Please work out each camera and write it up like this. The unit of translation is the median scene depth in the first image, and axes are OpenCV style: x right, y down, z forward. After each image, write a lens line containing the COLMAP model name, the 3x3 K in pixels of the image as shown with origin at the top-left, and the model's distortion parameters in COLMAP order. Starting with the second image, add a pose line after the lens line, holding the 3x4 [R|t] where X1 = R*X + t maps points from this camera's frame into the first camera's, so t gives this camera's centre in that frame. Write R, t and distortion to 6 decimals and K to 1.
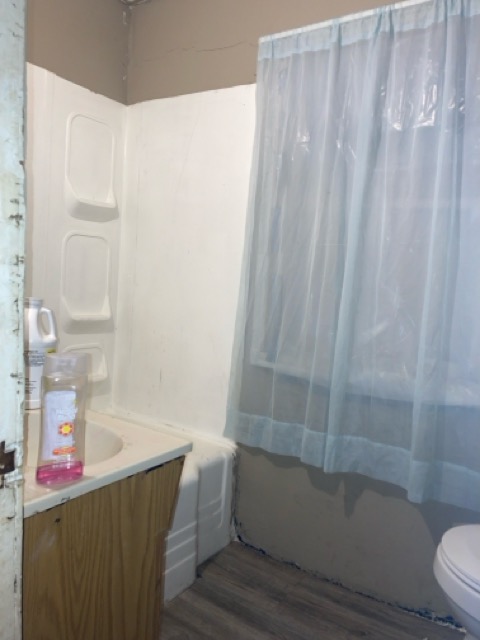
lens RADIAL K [[523.7, 0, 240.0], [0, 523.7, 320.0], [0, 0, 1]] dist [0.042372, -0.013153]
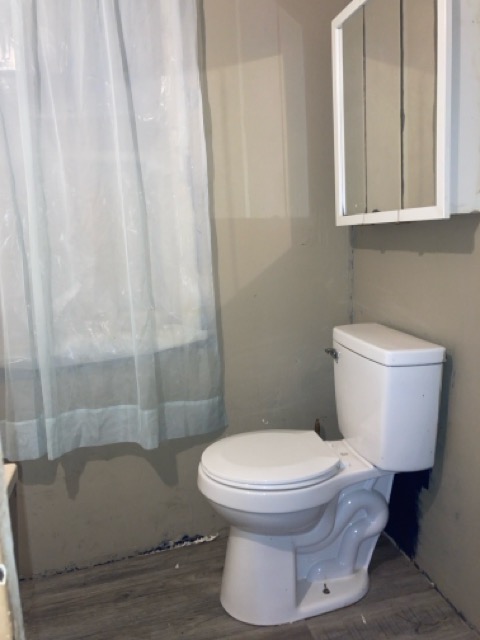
lens RADIAL K [[523.7, 0, 240.0], [0, 523.7, 320.0], [0, 0, 1]] dist [0.042372, -0.013153]
pose [[0.674512, -0.205958, 0.708953, -0.213167], [0.162879, 0.978151, 0.129196, -0.008196], [-0.720072, 0.028330, 0.693321, 0.137186]]
